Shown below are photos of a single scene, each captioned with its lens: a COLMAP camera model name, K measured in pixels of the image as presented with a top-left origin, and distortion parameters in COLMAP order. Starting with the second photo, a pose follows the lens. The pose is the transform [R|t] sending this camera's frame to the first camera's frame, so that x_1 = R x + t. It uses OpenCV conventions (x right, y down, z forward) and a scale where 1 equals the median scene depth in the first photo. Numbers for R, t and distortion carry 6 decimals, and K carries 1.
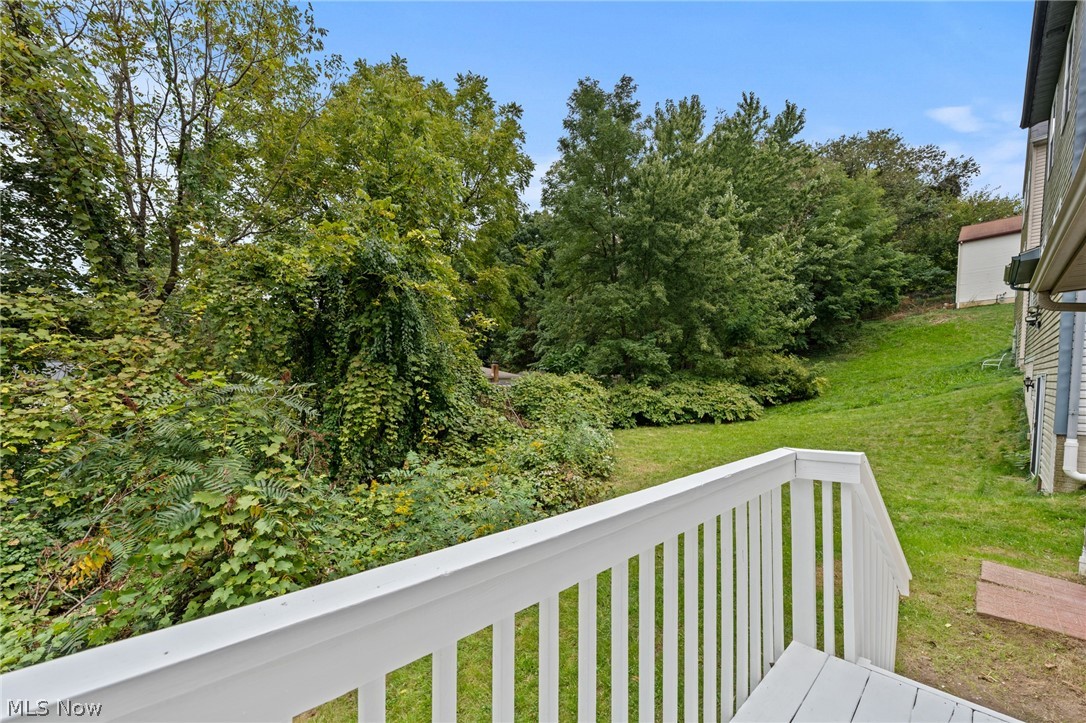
lens RADIAL K [[385.3, 0, 541.0], [0, 385.3, 396.6], [0, 0, 1]] dist [-0.002077, -0.000237]
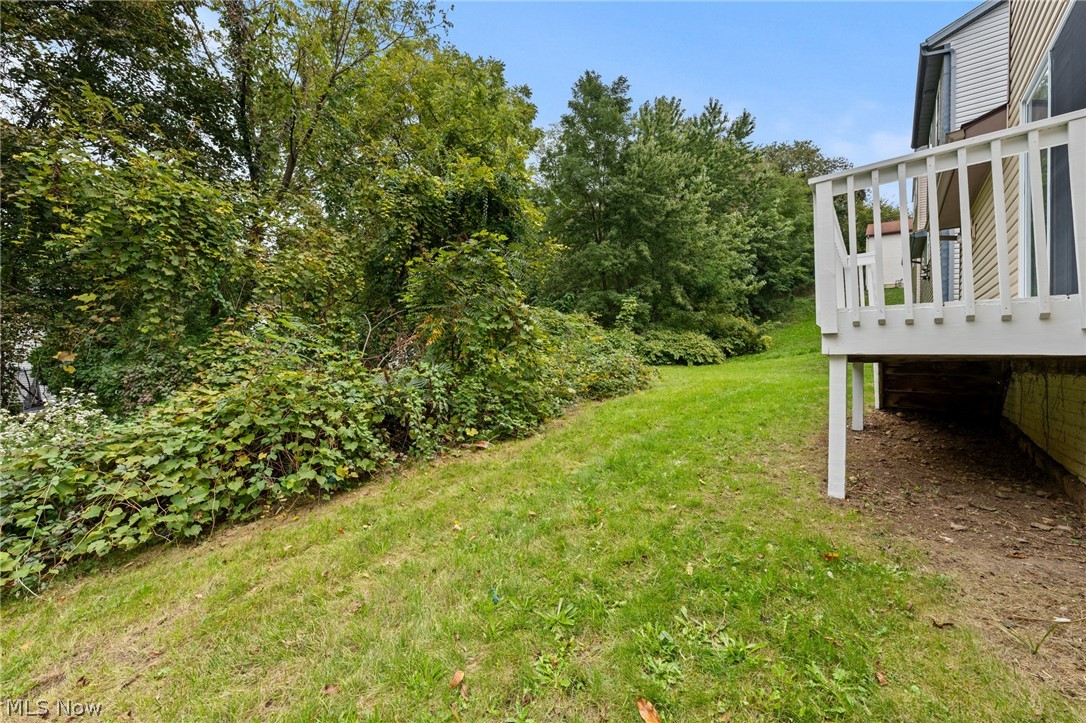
lens RADIAL K [[370.1, 0, 550.4], [0, 370.1, 322.7], [0, 0, 1]] dist [-0.006401, 0.001400]
pose [[0.992508, 0.047784, 0.112450, -0.083356], [-0.038115, 0.995512, -0.086618, 0.049394], [-0.116085, 0.081683, 0.989875, -0.061141]]
